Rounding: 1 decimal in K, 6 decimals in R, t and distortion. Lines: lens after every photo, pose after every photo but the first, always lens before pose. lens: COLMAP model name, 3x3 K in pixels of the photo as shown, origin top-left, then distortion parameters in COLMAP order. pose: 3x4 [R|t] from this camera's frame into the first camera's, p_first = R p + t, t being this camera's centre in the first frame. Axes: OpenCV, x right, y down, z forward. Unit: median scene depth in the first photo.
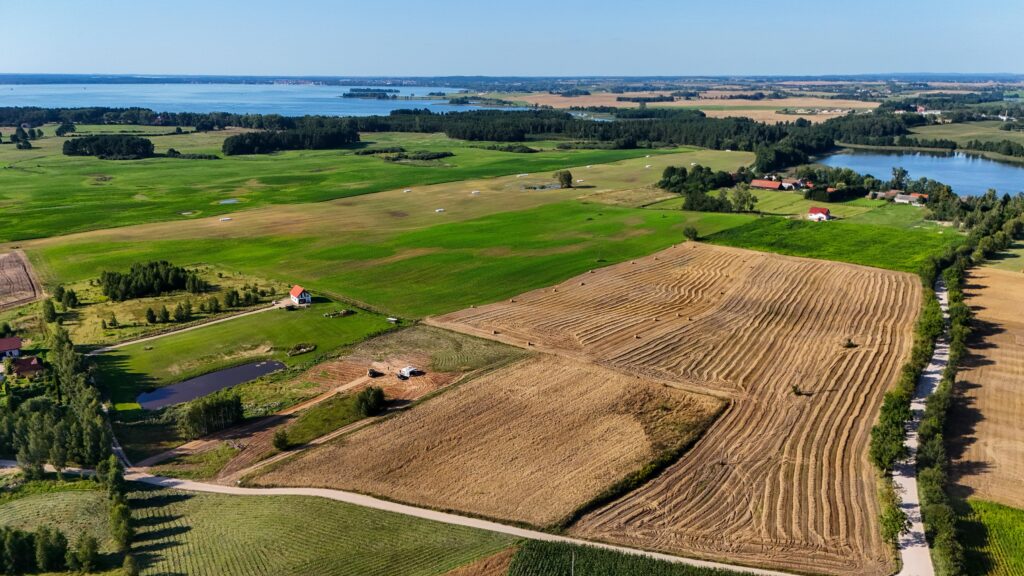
lens RADIAL K [[765.0, 0, 512.0], [0, 765.0, 288.0], [0, 0, 1]] dist [0.074119, -0.070506]
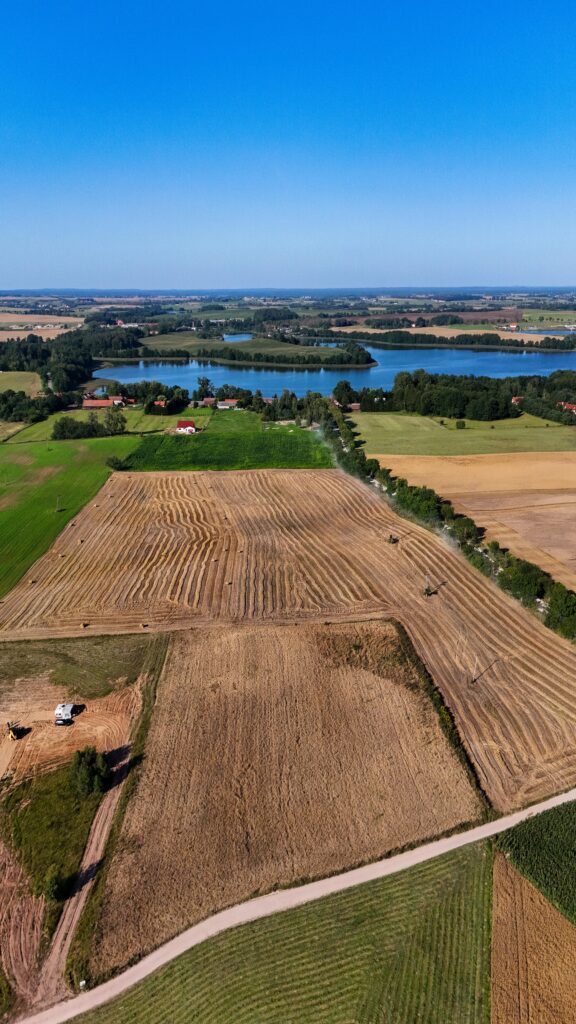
lens RADIAL K [[753.5, 0, 288.0], [0, 753.5, 512.0], [0, 0, 1]] dist [0.075091, -0.072178]
pose [[0.734828, -0.196900, 0.649044, -0.323887], [0.187437, 0.978620, 0.084673, -0.075732], [-0.651840, 0.059435, 0.756024, 0.247639]]
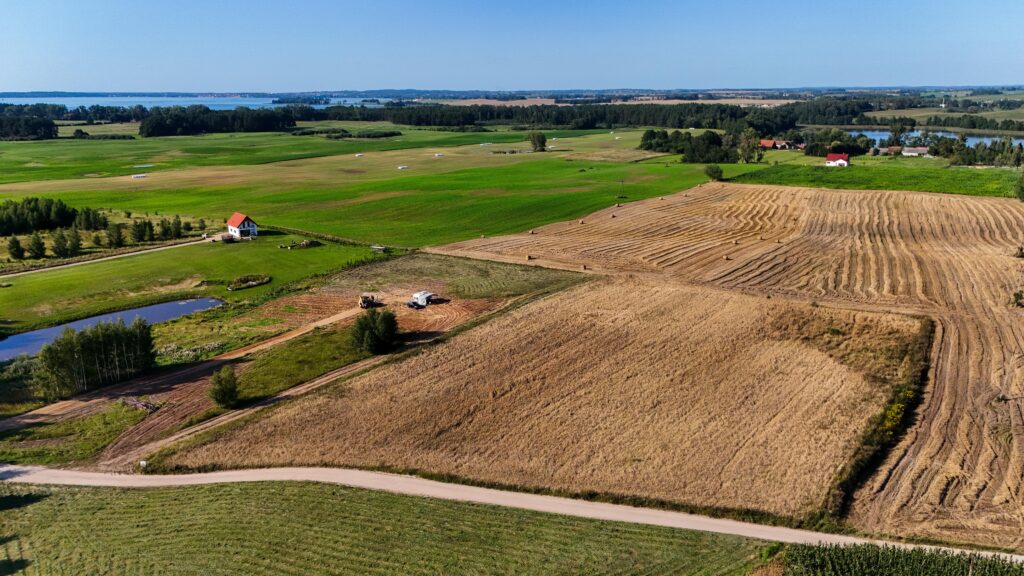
lens RADIAL K [[753.5, 0, 512.0], [0, 753.5, 288.0], [0, 0, 1]] dist [0.075091, -0.072178]
pose [[0.995842, -0.029229, 0.086285, -0.091635], [0.030768, 0.999389, -0.016566, 0.090064], [-0.085748, 0.019152, 0.996133, 0.286337]]
